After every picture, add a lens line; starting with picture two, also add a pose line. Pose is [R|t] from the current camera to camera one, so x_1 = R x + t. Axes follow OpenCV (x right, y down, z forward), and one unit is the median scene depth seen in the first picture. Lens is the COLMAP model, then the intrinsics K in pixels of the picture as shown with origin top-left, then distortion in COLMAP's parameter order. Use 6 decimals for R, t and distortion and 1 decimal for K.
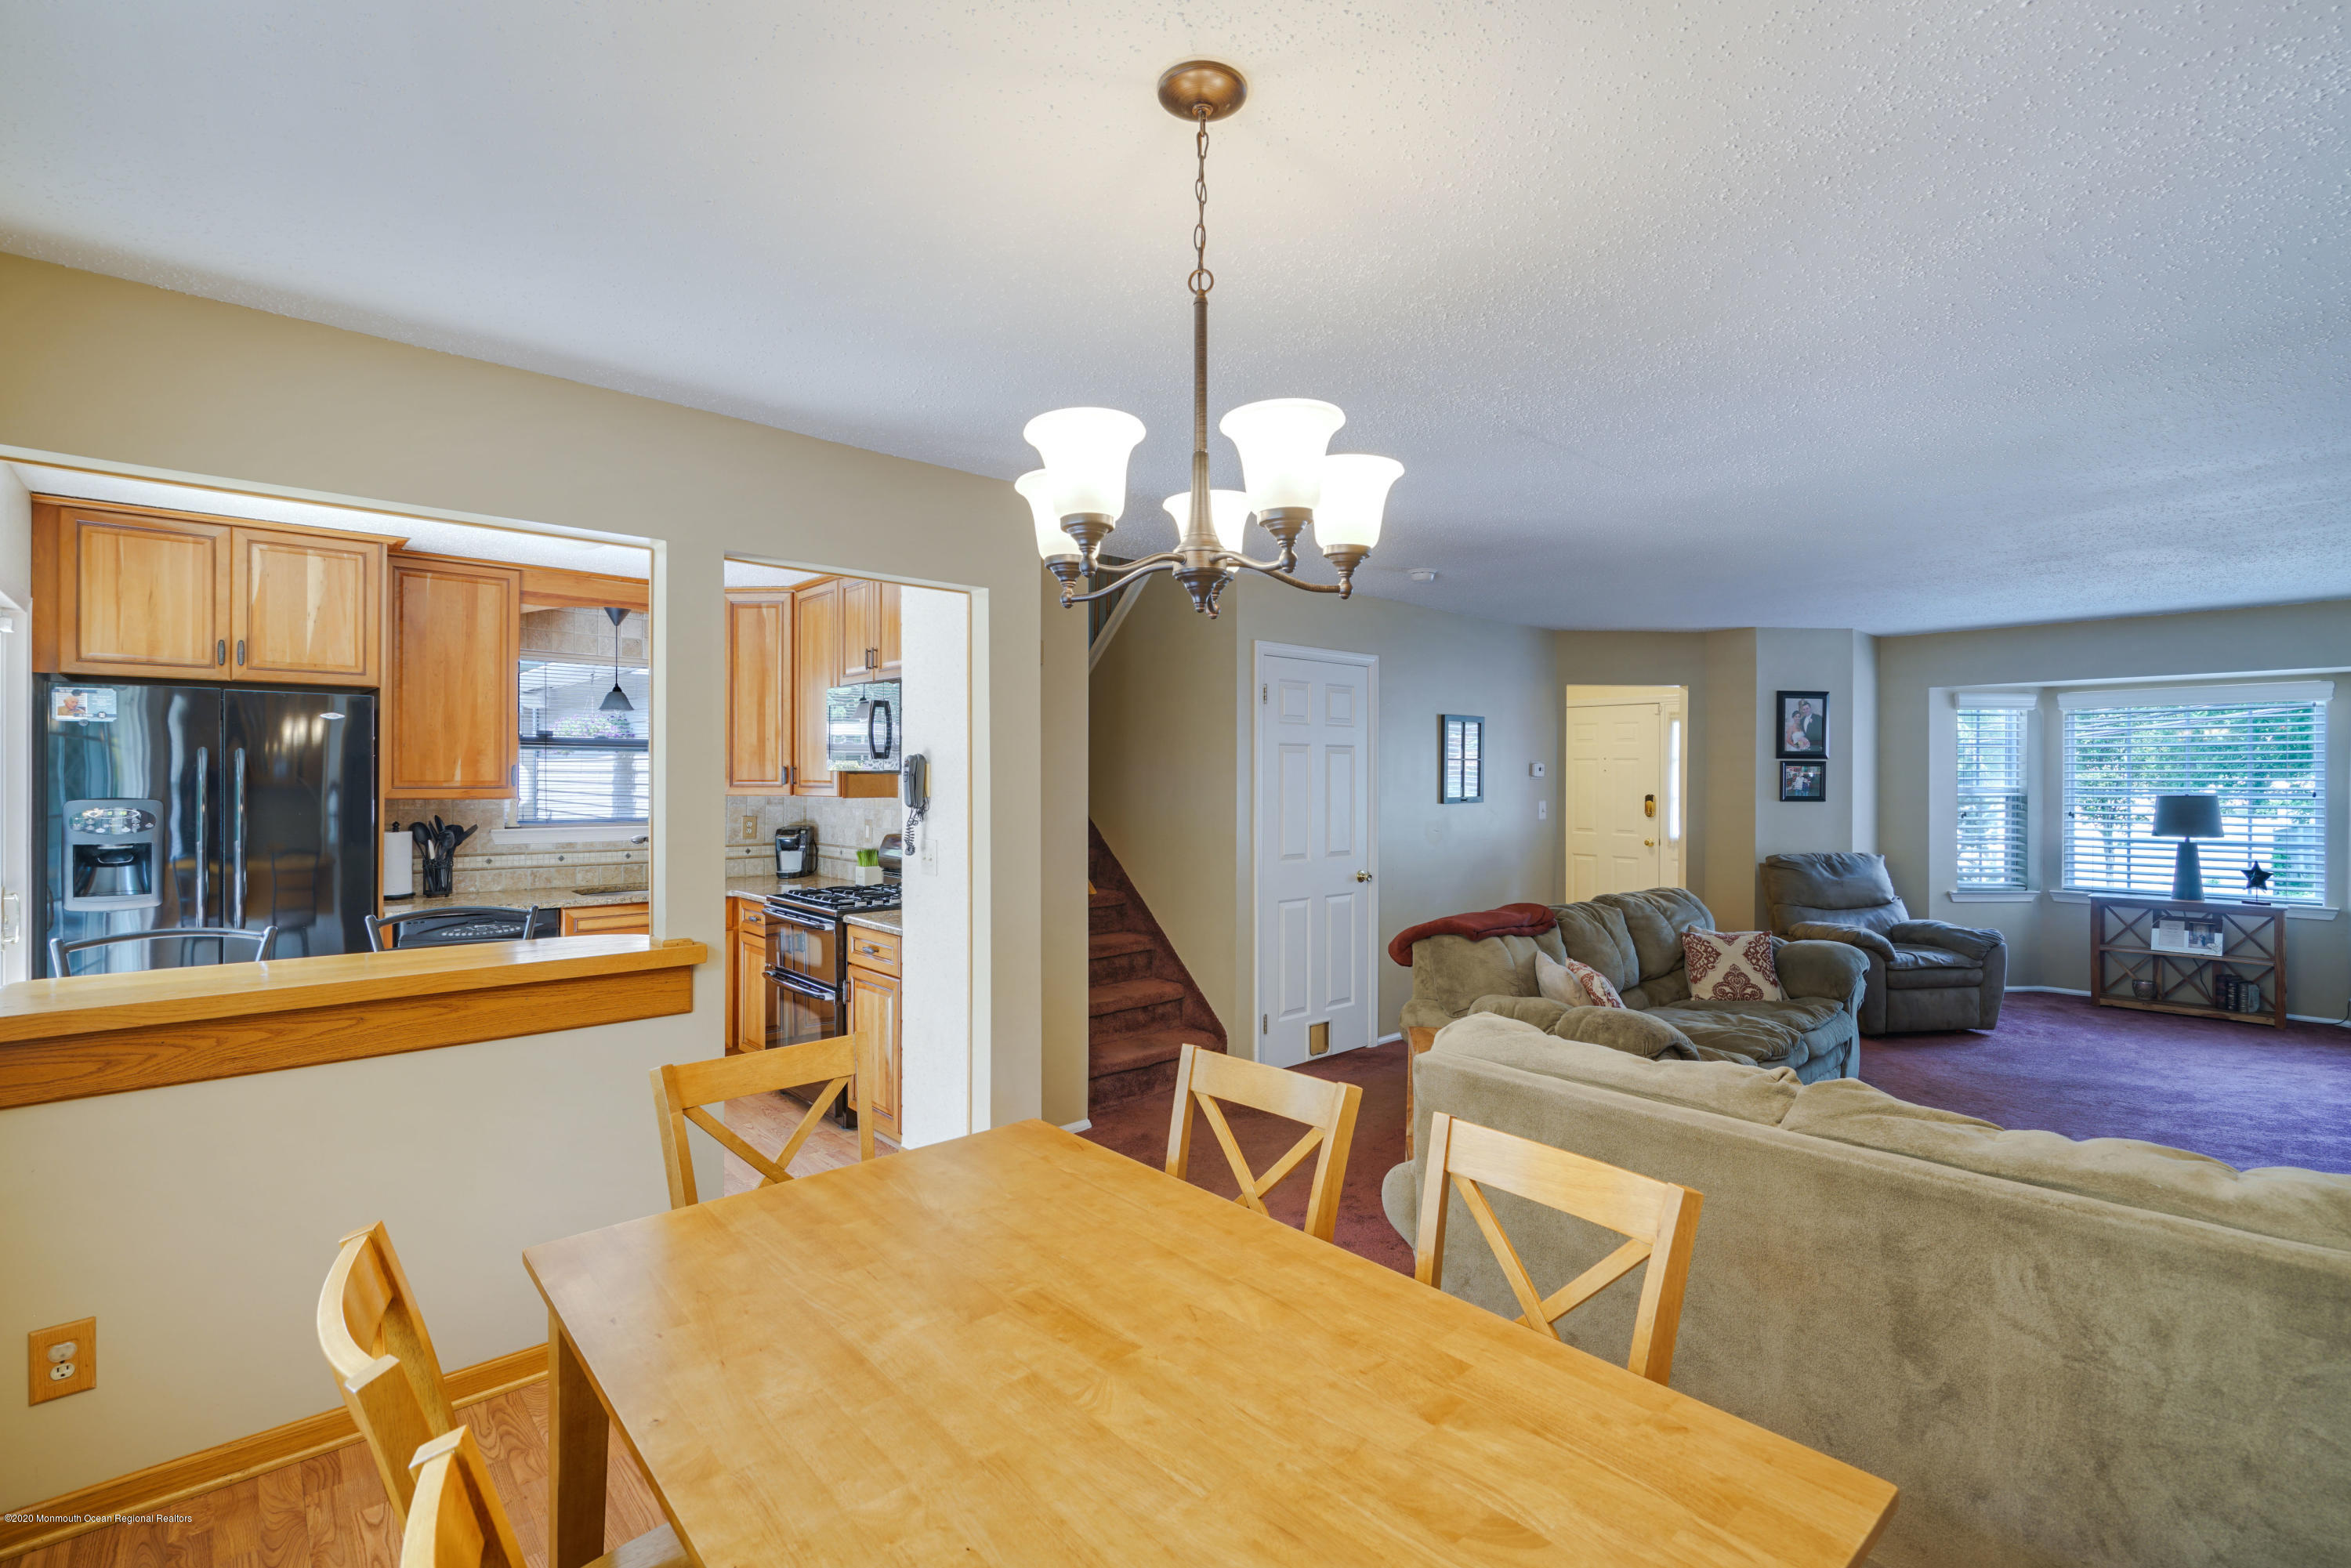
lens RADIAL K [[1069.5, 0, 1197.3], [0, 1069.5, 775.3], [0, 0, 1]] dist [-0.009812, 0.000978]
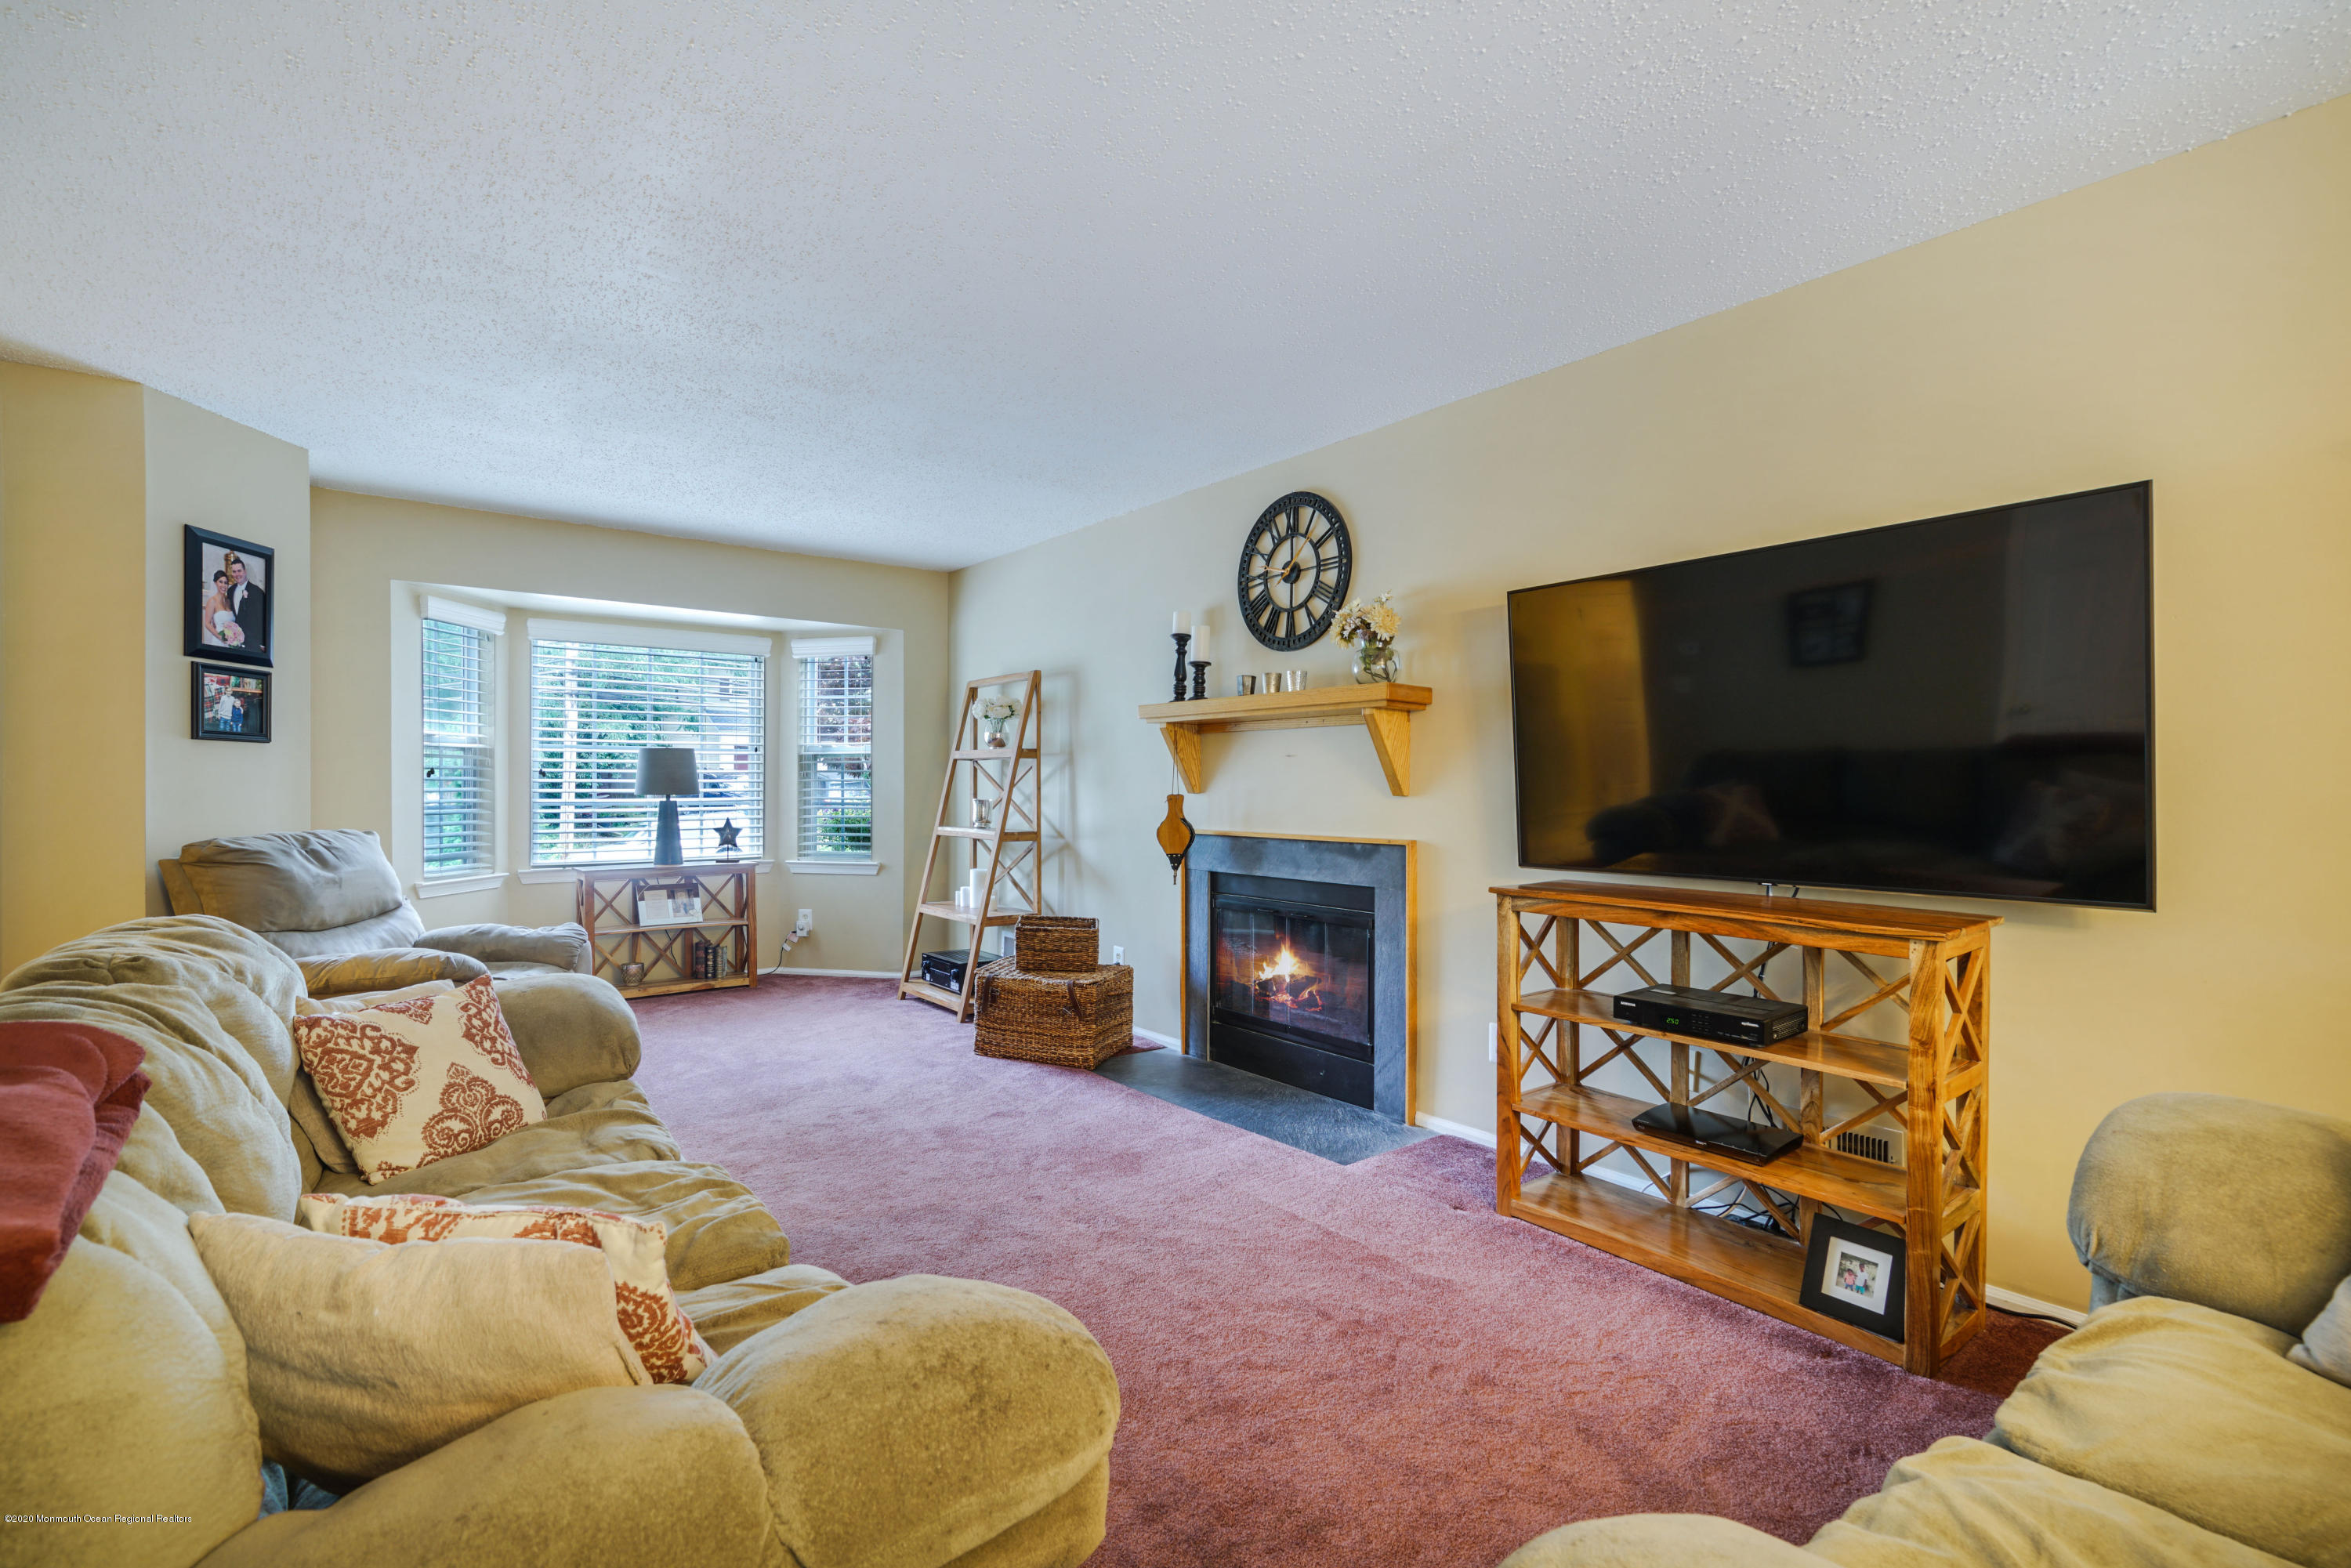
lens RADIAL K [[1069.5, 0, 1185.4], [0, 1069.5, 800.0], [0, 0, 1]] dist [-0.009812, 0.000978]
pose [[0.086728, -0.017581, 0.996077, 0.084380], [-0.000996, 0.999842, 0.017734, 0.051948], [-0.996232, -0.002530, 0.086697, 0.550563]]
